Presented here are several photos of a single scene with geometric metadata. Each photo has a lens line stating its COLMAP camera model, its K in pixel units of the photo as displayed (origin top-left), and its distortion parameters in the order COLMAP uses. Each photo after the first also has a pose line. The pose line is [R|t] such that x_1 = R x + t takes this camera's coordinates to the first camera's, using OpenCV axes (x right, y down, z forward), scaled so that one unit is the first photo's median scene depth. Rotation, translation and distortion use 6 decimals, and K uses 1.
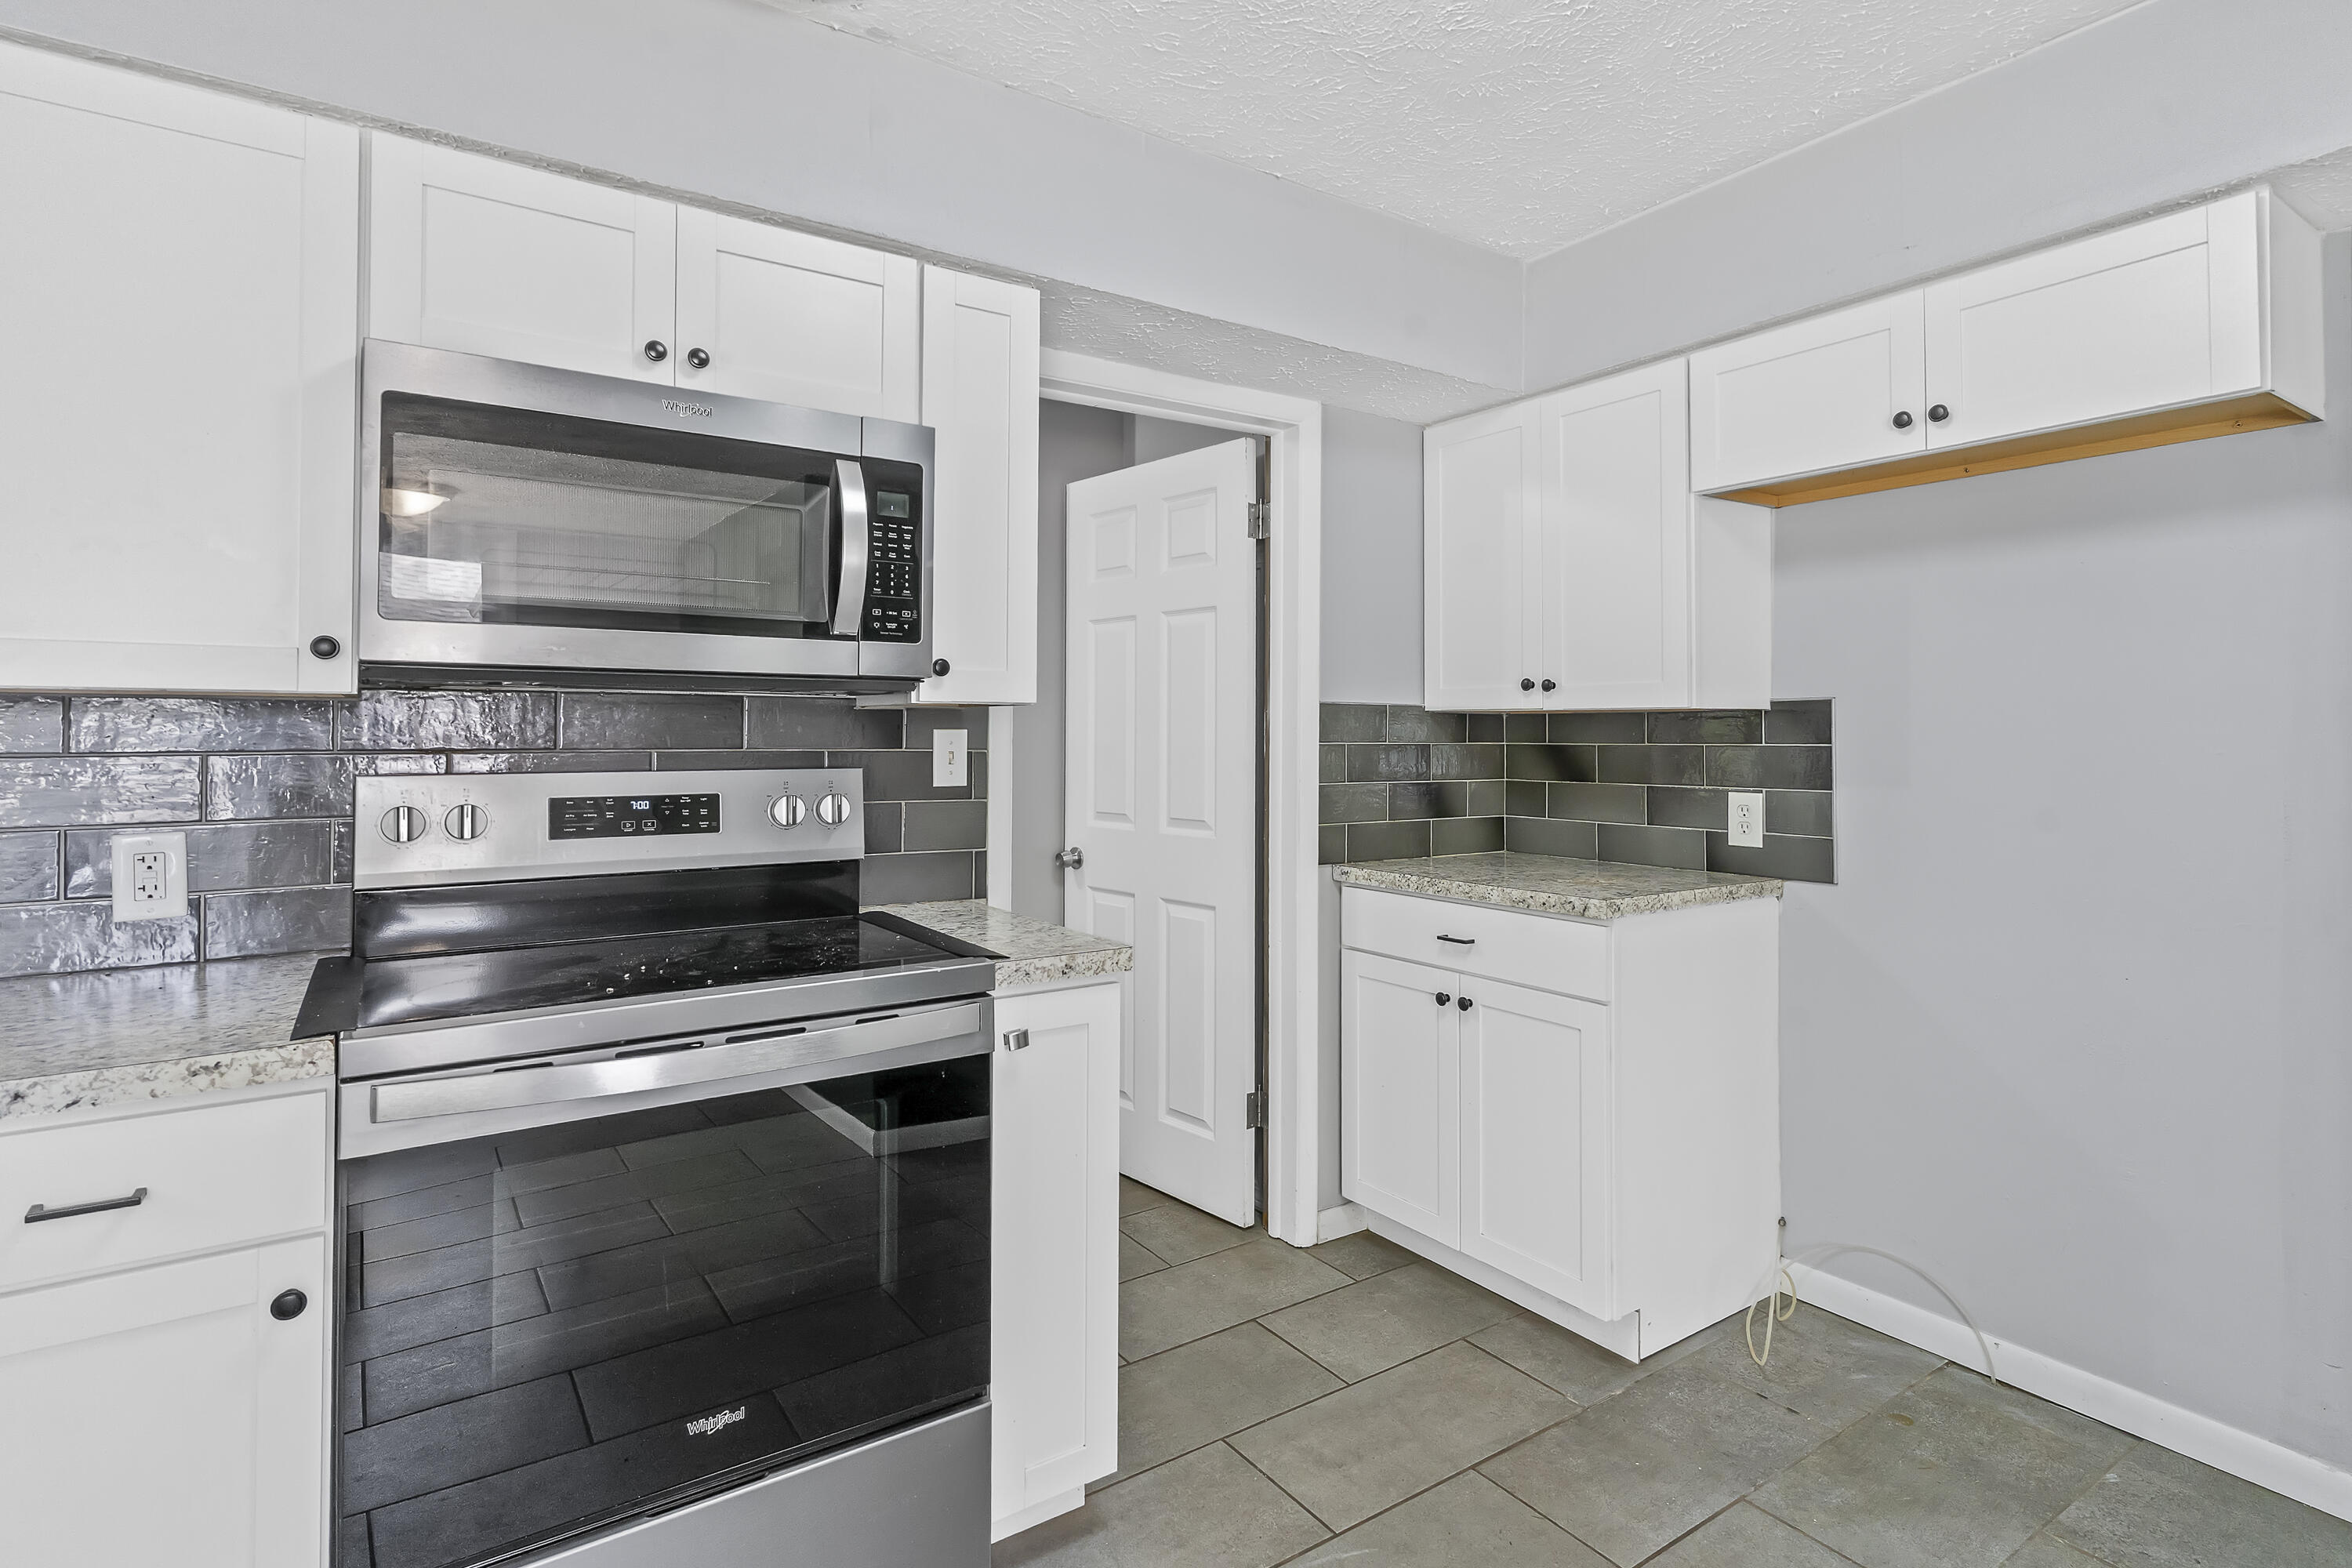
lens RADIAL K [[1147.8, 0, 1168.2], [0, 1147.8, 713.2], [0, 0, 1]] dist [0.001641, -0.000990]
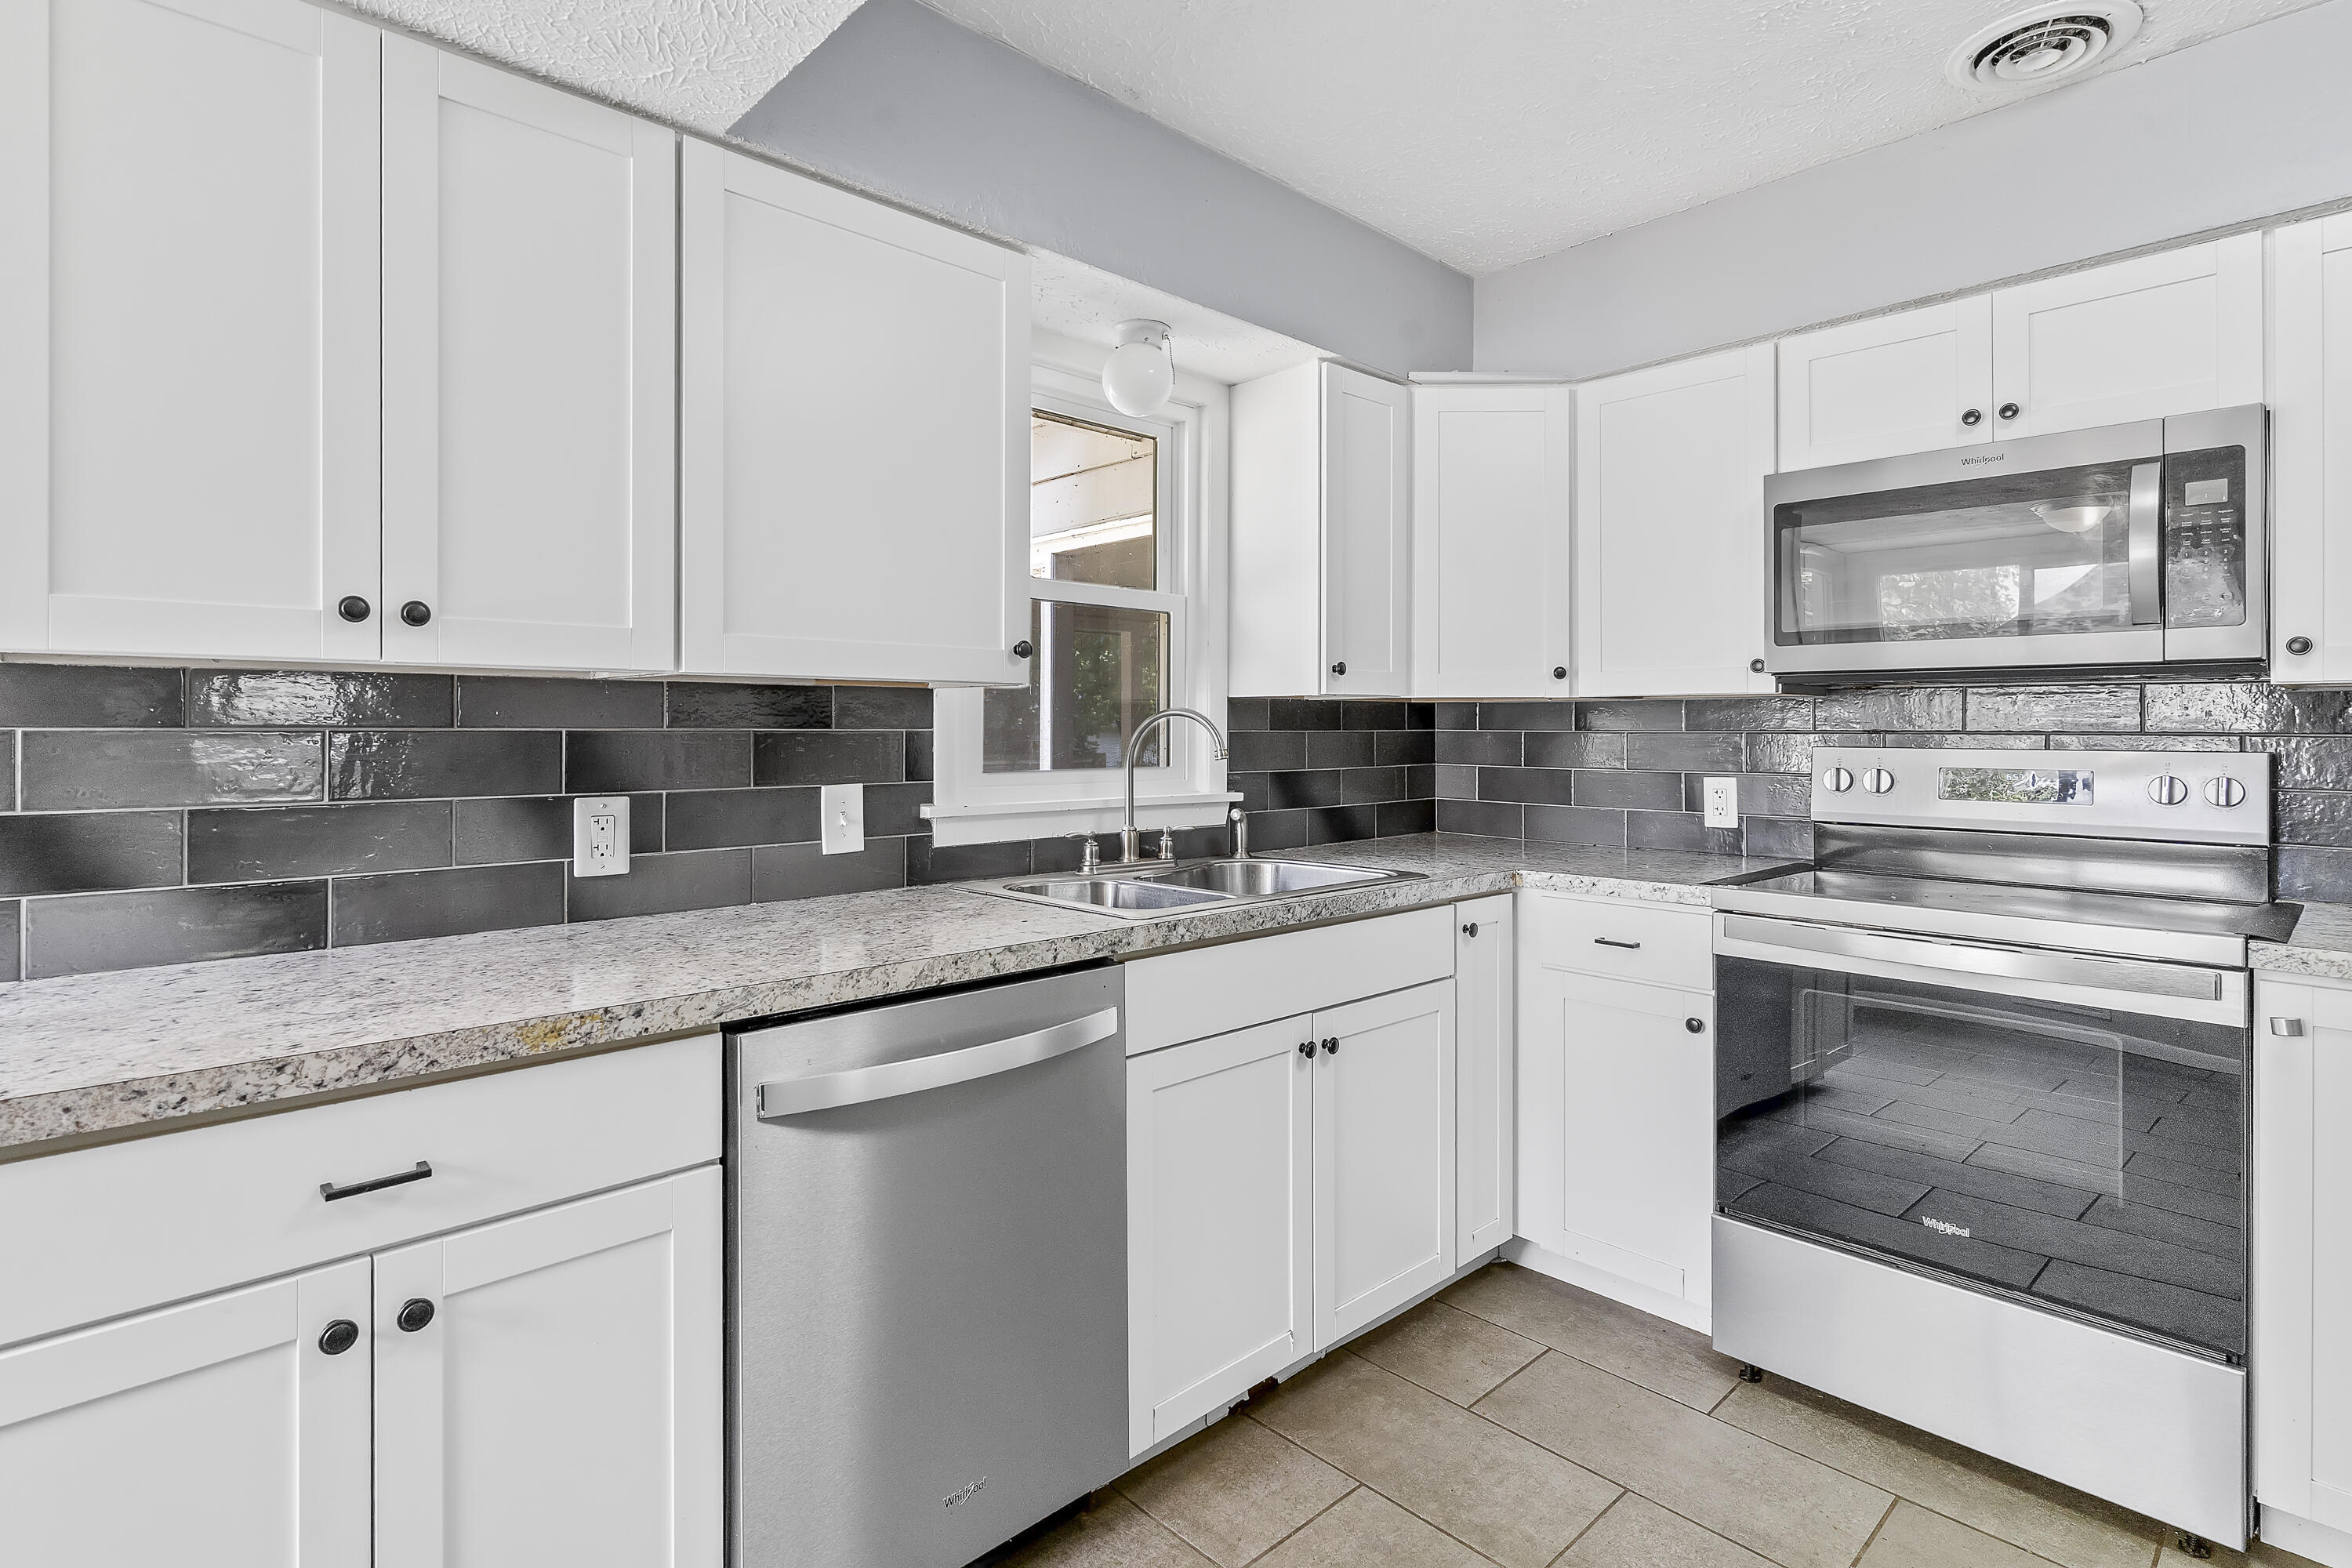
lens RADIAL K [[1147.8, 0, 1181.6], [0, 1147.8, 722.2], [0, 0, 1]] dist [0.001641, -0.000990]
pose [[0.165797, -0.006858, -0.986136, 0.525426], [0.013080, 0.999903, -0.004755, 0.014391], [0.986073, -0.012111, 0.165870, -0.064317]]
